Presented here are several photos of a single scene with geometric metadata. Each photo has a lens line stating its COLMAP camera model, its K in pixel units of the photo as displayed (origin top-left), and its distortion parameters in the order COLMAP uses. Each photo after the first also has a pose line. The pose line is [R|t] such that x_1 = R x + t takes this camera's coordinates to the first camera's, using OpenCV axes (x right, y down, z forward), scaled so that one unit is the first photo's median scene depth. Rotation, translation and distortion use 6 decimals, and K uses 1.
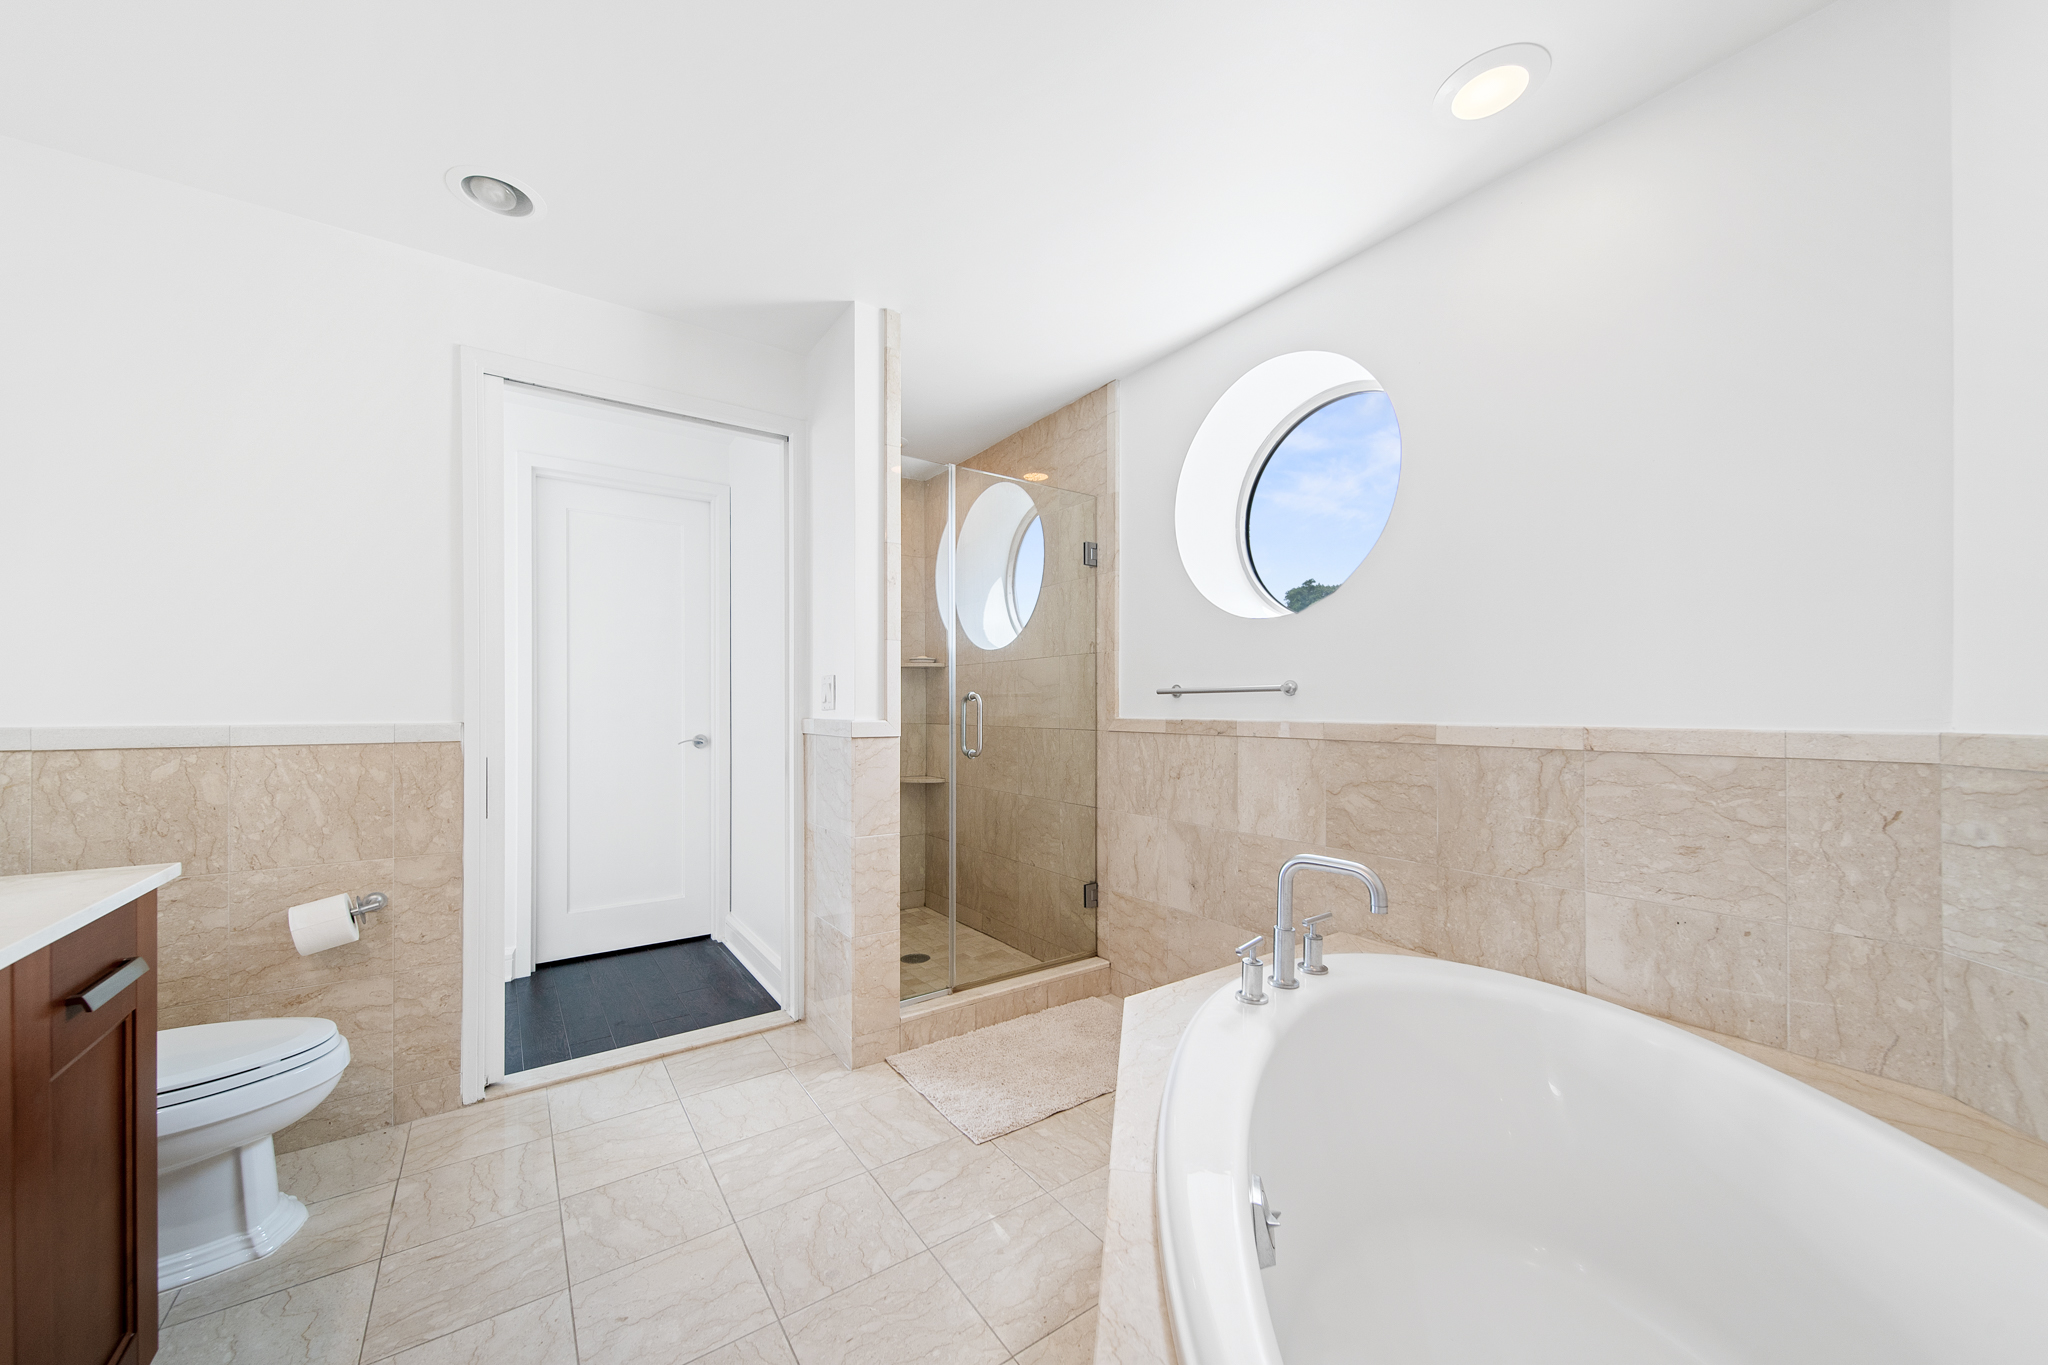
lens RADIAL K [[722.7, 0, 1020.9], [0, 722.7, 699.7], [0, 0, 1]] dist [-0.000627, -0.000026]
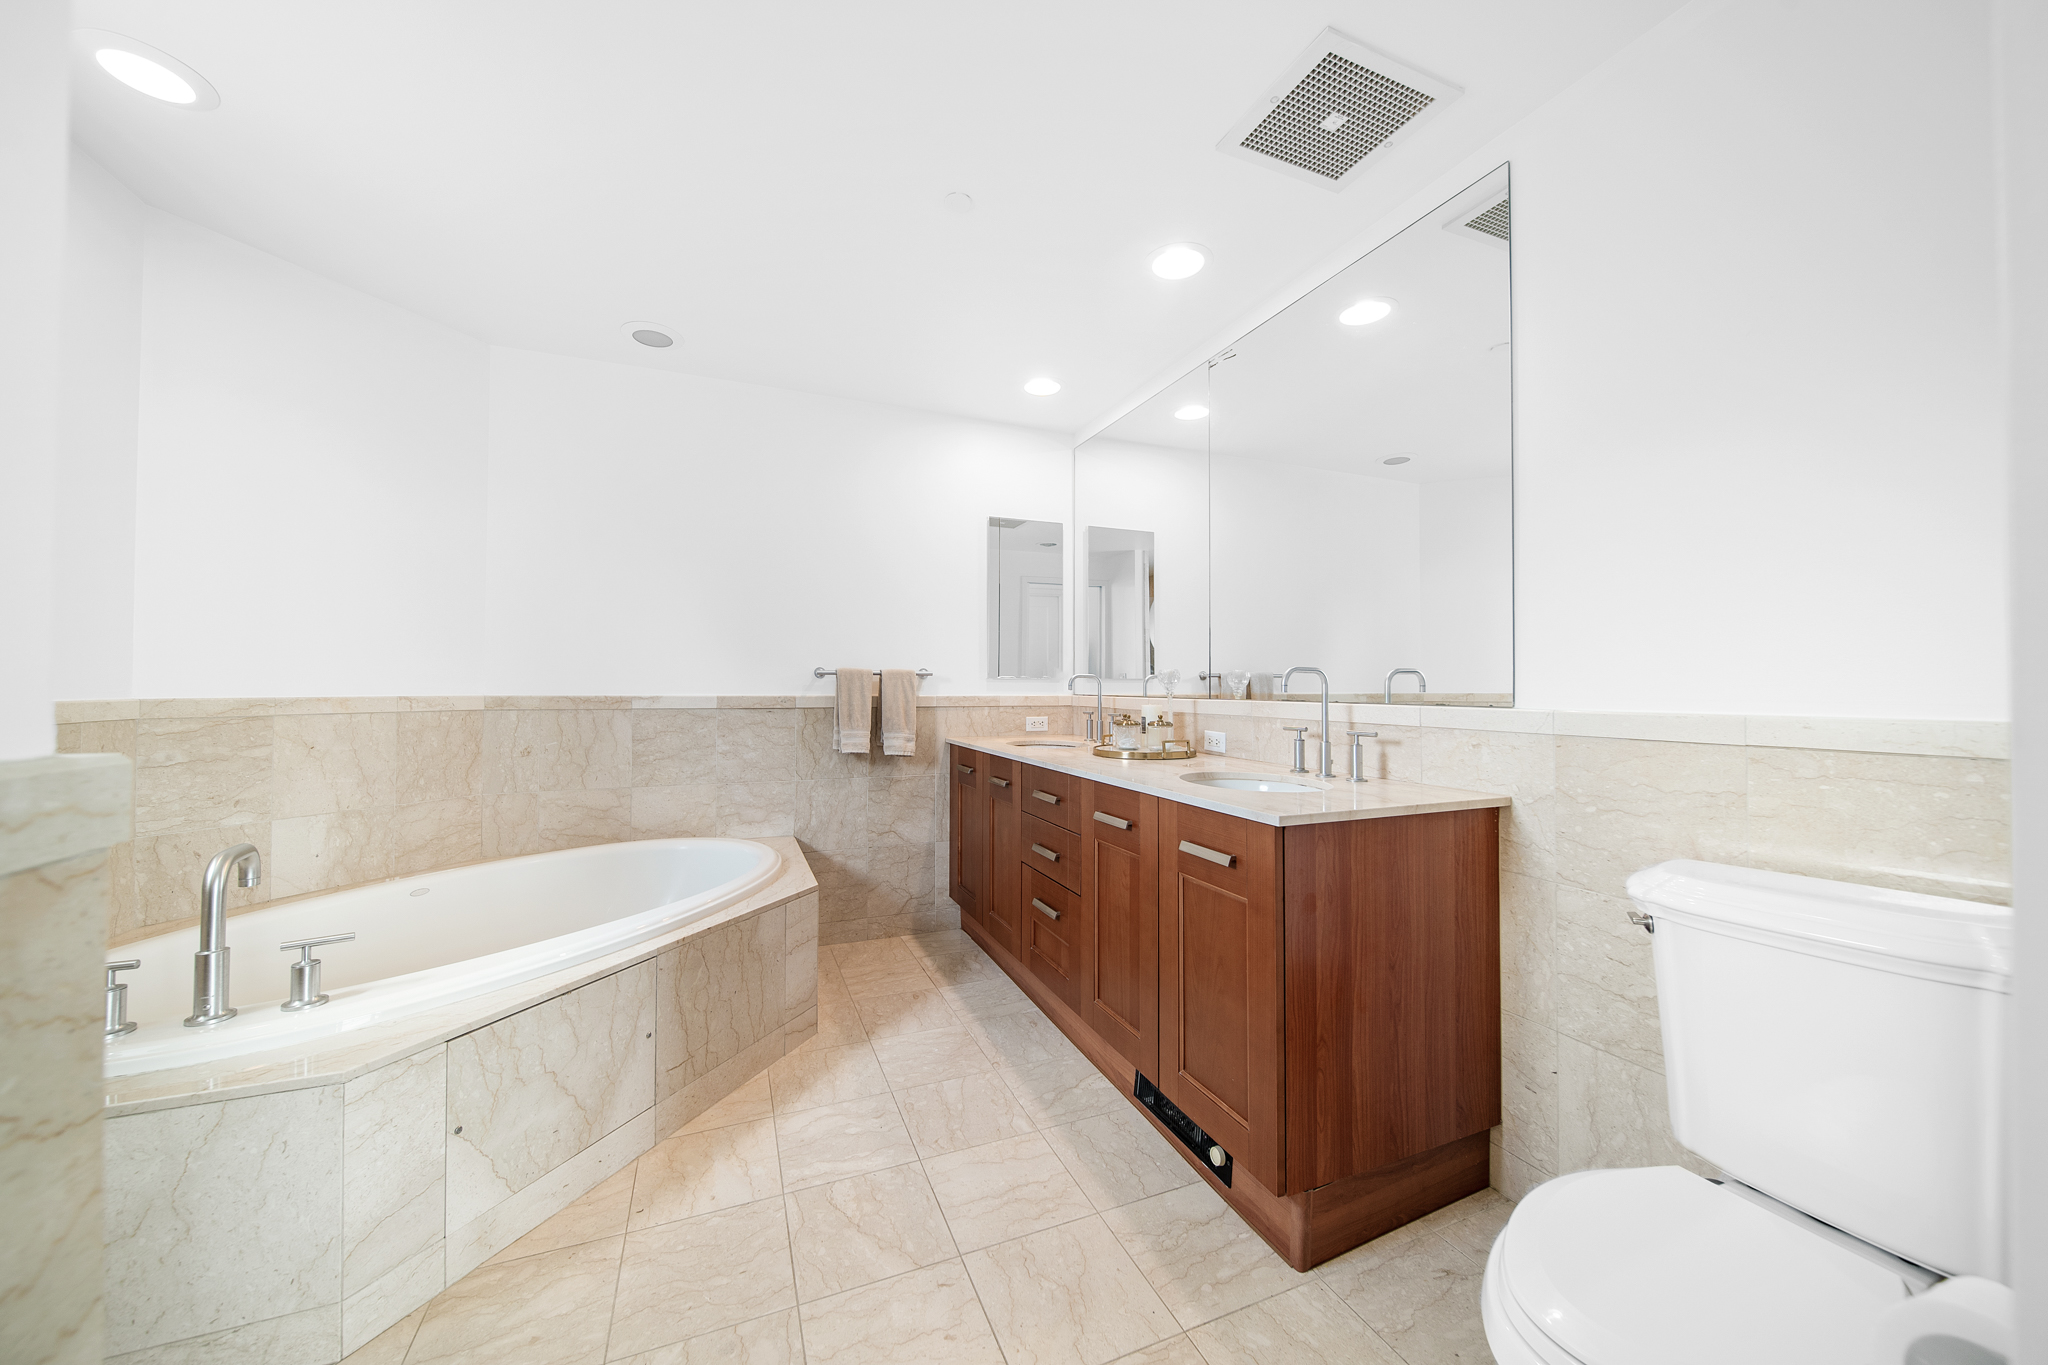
lens RADIAL K [[722.7, 0, 1023.9], [0, 722.7, 681.0], [0, 0, 1]] dist [-0.000627, -0.000026]
pose [[-0.978415, -0.002104, 0.206639, -0.849195], [-0.006342, 0.999783, -0.019848, 0.023443], [-0.206553, -0.020730, -0.978216, 1.941813]]
